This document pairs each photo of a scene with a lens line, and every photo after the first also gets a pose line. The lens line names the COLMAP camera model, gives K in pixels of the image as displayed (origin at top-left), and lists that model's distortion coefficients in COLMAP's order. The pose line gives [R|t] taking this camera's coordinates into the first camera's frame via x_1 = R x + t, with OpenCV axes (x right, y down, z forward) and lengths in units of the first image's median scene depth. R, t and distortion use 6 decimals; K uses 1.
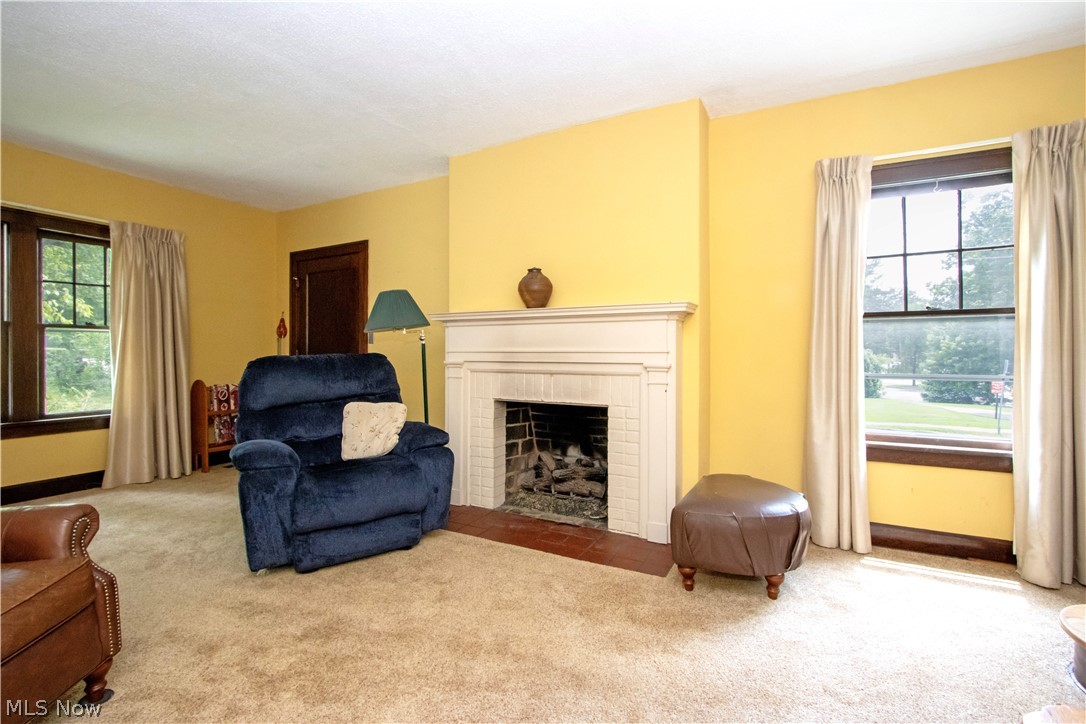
lens RADIAL K [[499.3, 0, 537.4], [0, 499.3, 353.8], [0, 0, 1]] dist [-0.022443, 0.004736]
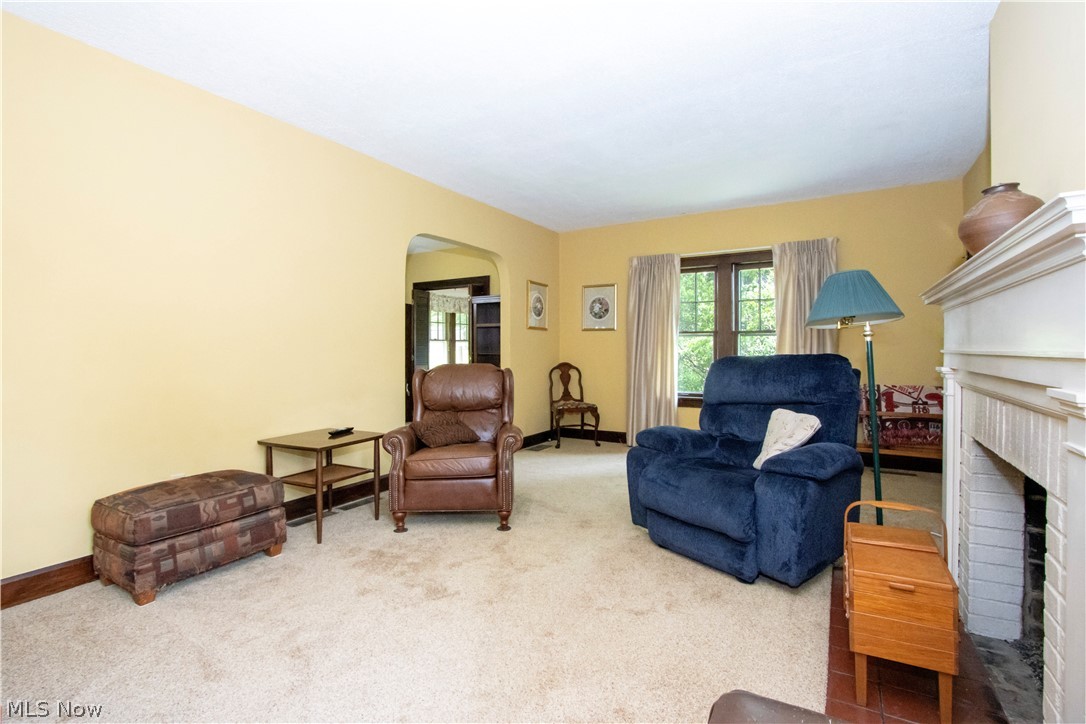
lens RADIAL K [[499.3, 0, 537.4], [0, 499.3, 353.8], [0, 0, 1]] dist [-0.022443, 0.004736]
pose [[-0.039367, 0.006371, -0.999204, 0.463602], [0.002273, 0.999978, 0.006286, -0.006616], [0.999222, -0.002024, -0.039381, 0.518156]]
